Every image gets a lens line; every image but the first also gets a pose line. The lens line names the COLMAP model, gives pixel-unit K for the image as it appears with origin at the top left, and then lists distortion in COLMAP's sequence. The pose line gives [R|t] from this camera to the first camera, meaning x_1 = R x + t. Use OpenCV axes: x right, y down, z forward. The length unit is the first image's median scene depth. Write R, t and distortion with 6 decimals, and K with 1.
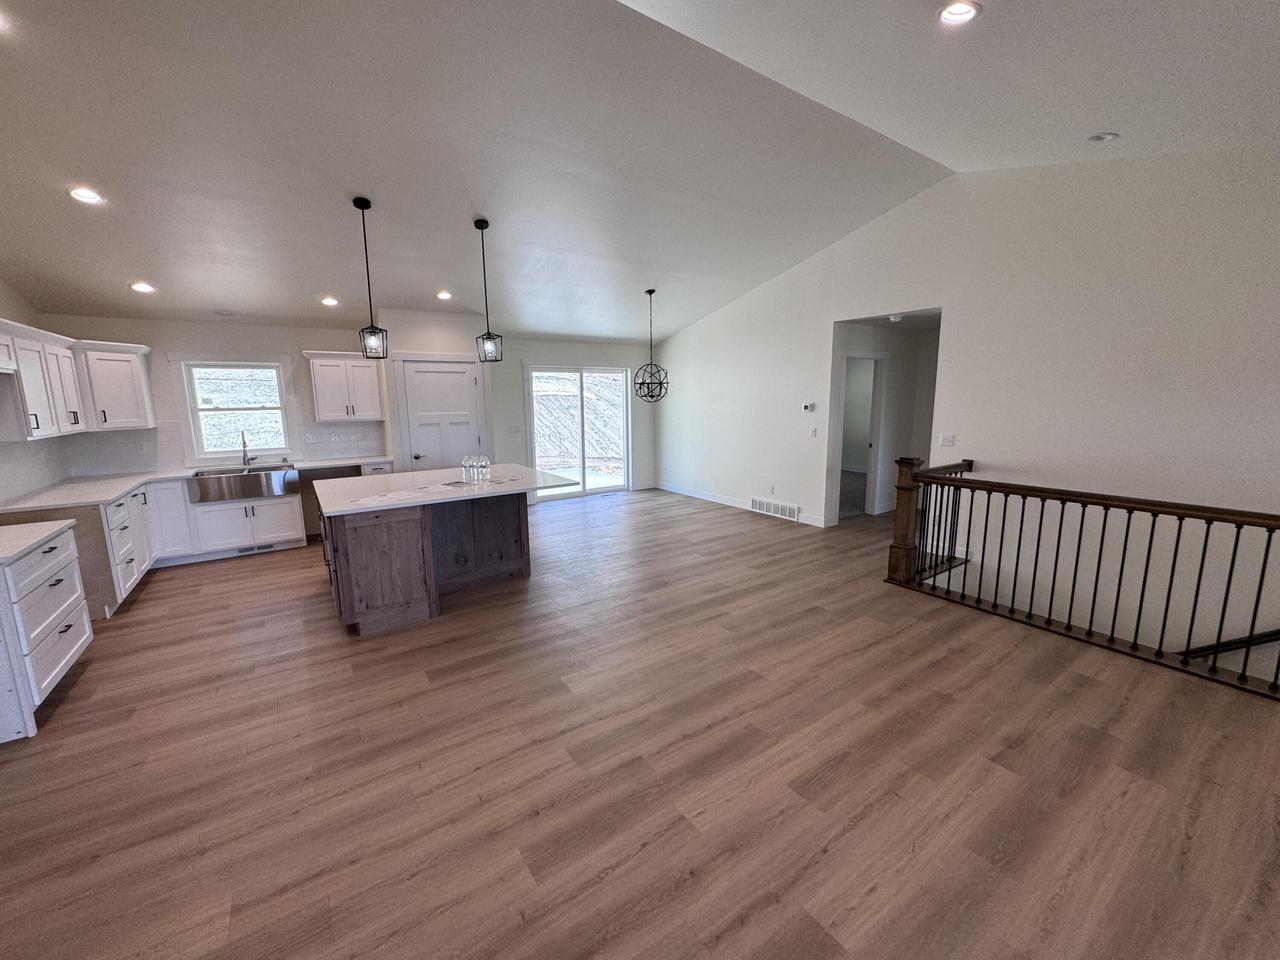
lens RADIAL K [[508.1, 0, 640.0], [0, 508.1, 480.0], [0, 0, 1]] dist [-0.000498, -0.000082]
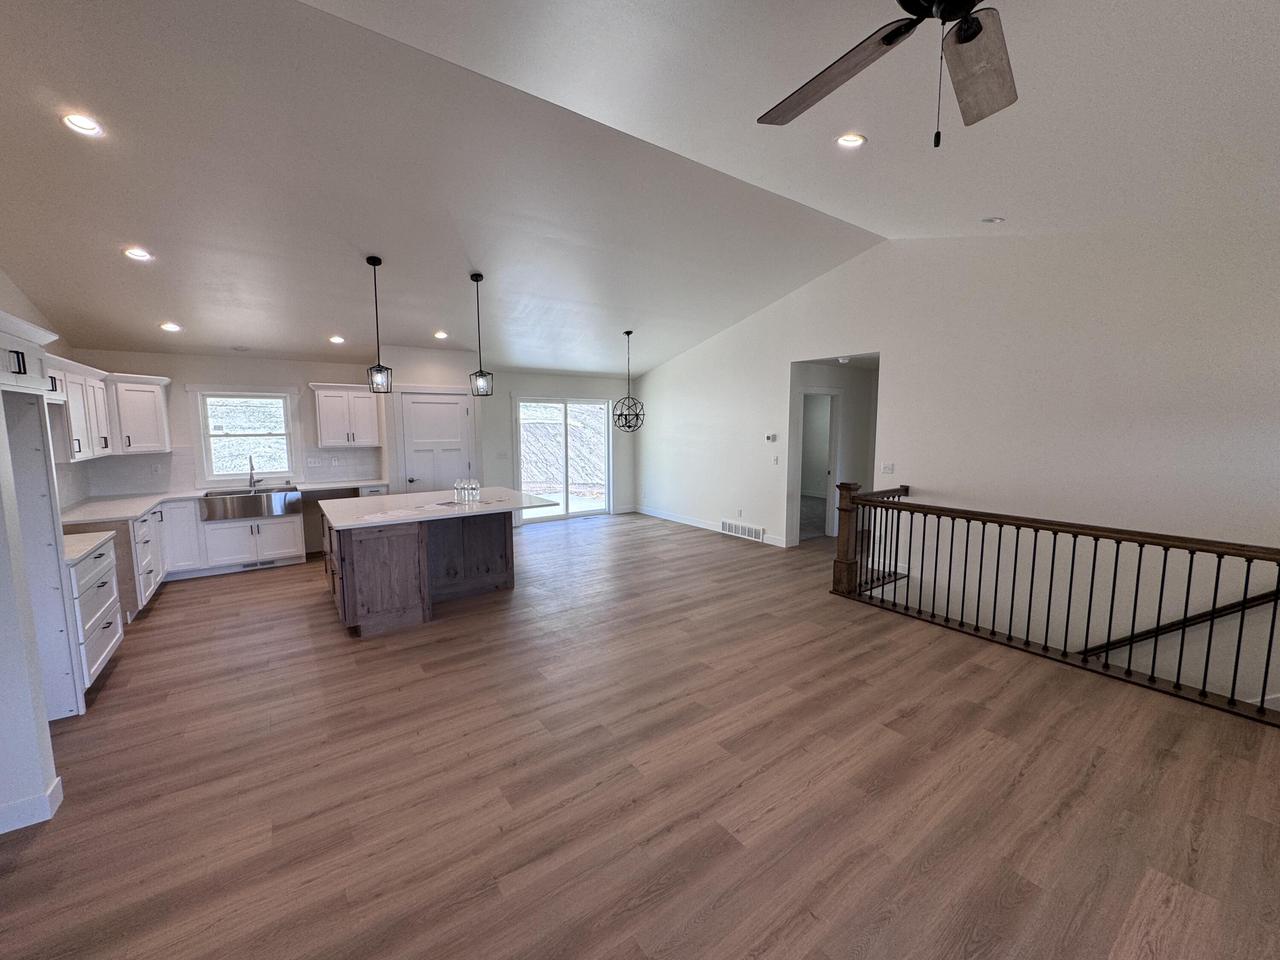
lens RADIAL K [[508.1, 0, 640.0], [0, 508.1, 480.0], [0, 0, 1]] dist [-0.000498, -0.000082]
pose [[0.999705, 0.006361, 0.023456, 0.035506], [-0.005100, 0.998557, -0.053454, 0.013722], [-0.023762, 0.053318, 0.998295, -0.141664]]
